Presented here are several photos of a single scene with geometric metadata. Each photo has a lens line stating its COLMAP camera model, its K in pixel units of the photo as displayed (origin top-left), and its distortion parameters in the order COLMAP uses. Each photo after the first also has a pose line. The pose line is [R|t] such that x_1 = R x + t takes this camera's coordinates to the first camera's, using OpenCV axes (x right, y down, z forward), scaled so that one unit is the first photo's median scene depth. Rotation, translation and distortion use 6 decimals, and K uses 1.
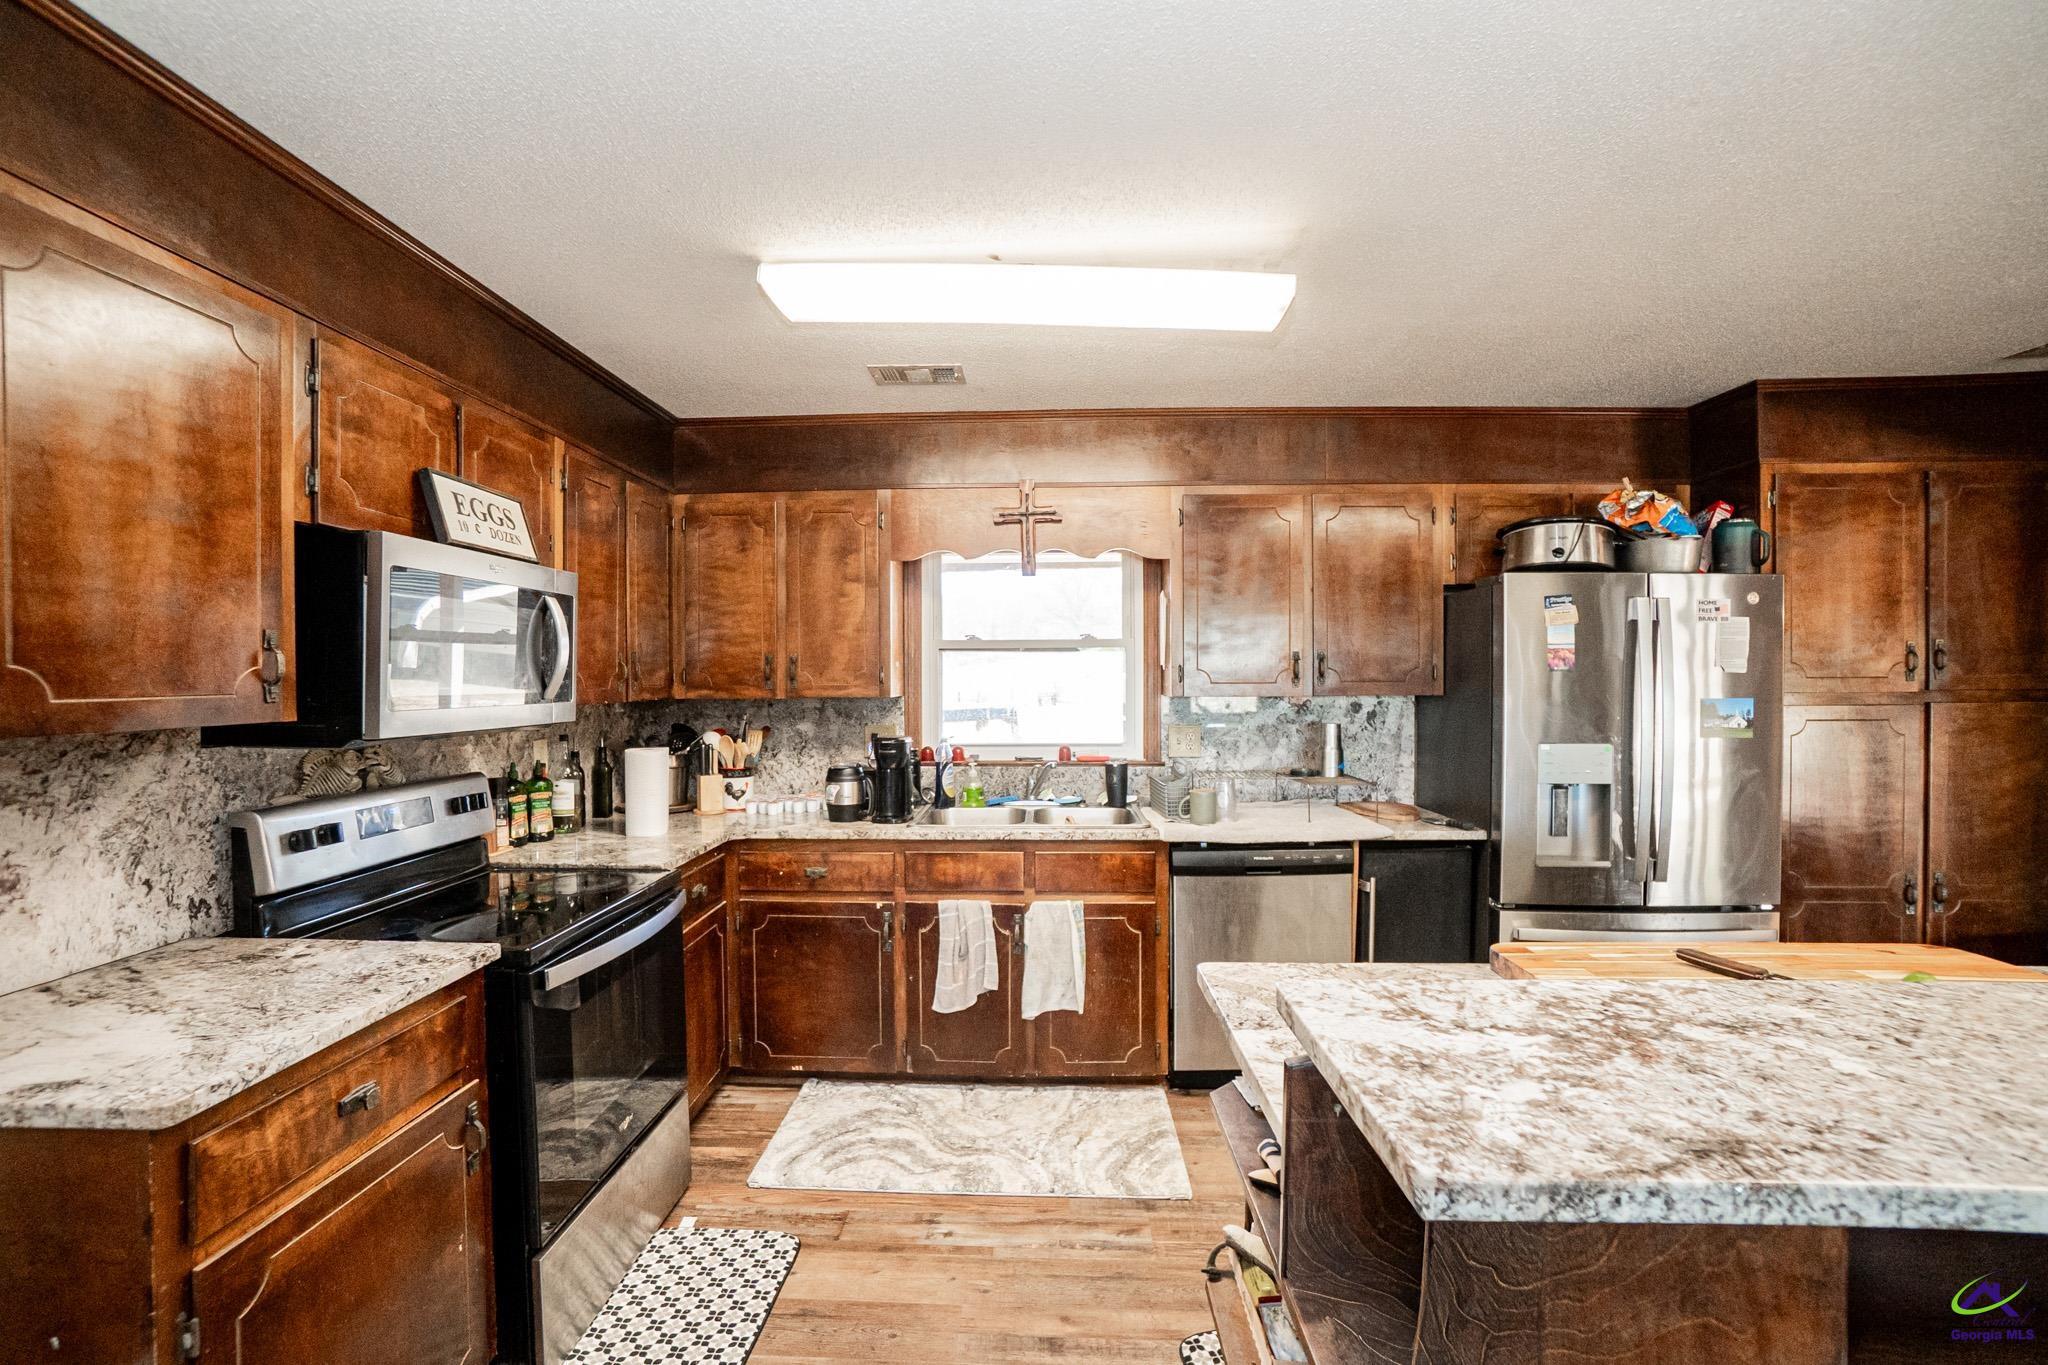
lens RADIAL K [[906.0, 0, 988.7], [0, 906.0, 680.3], [0, 0, 1]] dist [-0.051954, 0.015092]
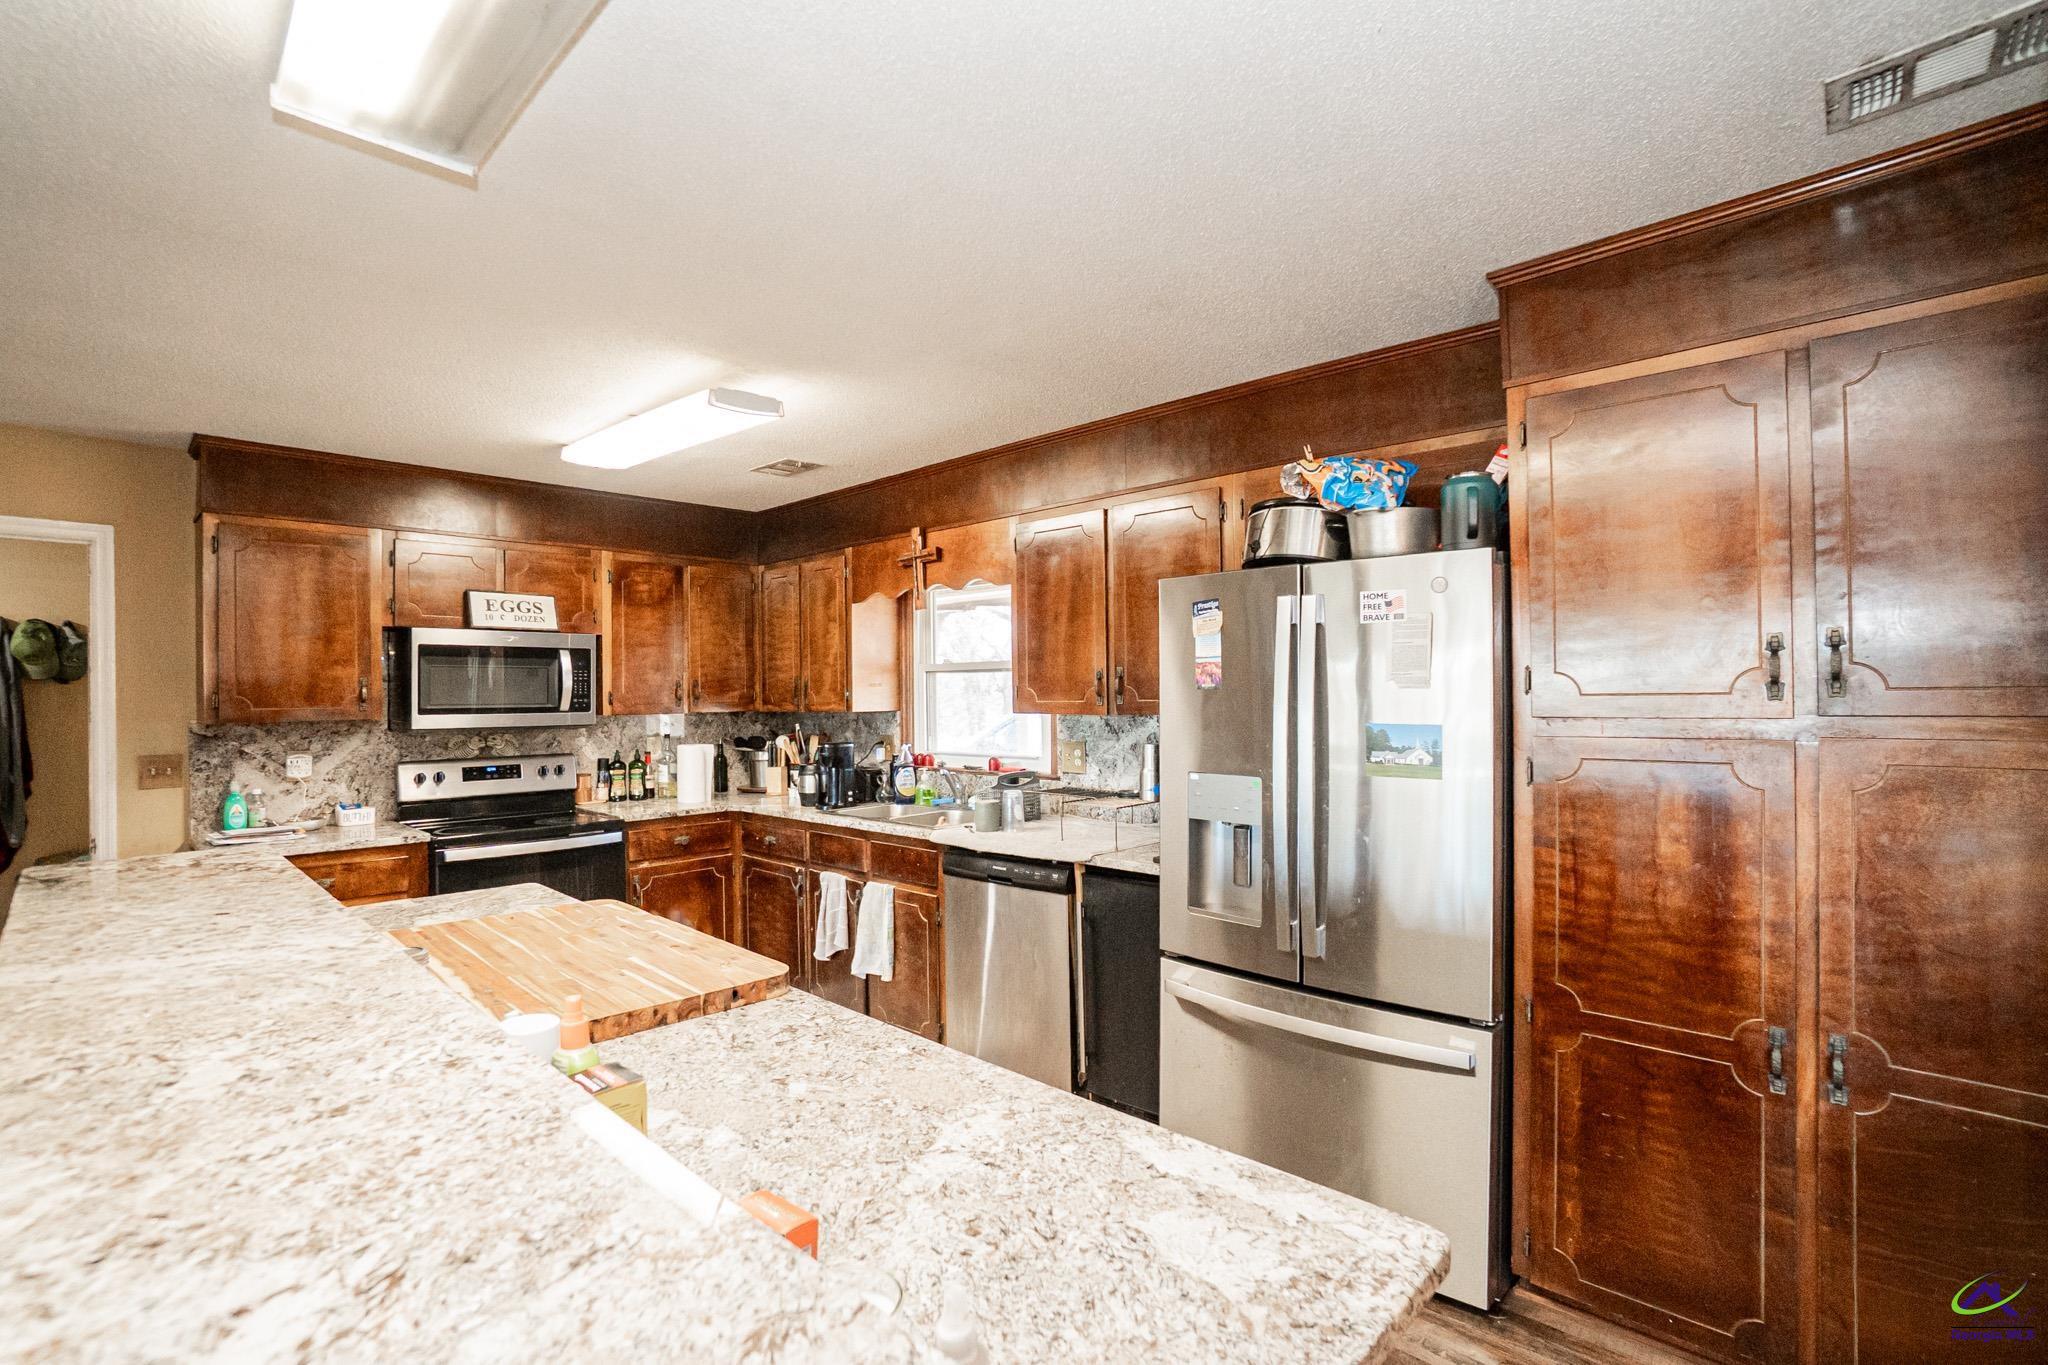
lens RADIAL K [[924.3, 0, 1023.0], [0, 924.3, 669.1], [0, 0, 1]] dist [-0.048025, 0.000100]
pose [[0.757489, -0.021077, -0.652507, 1.063409], [0.004322, 0.999619, -0.027272, -0.005537], [0.652833, 0.017838, 0.757292, 0.205807]]
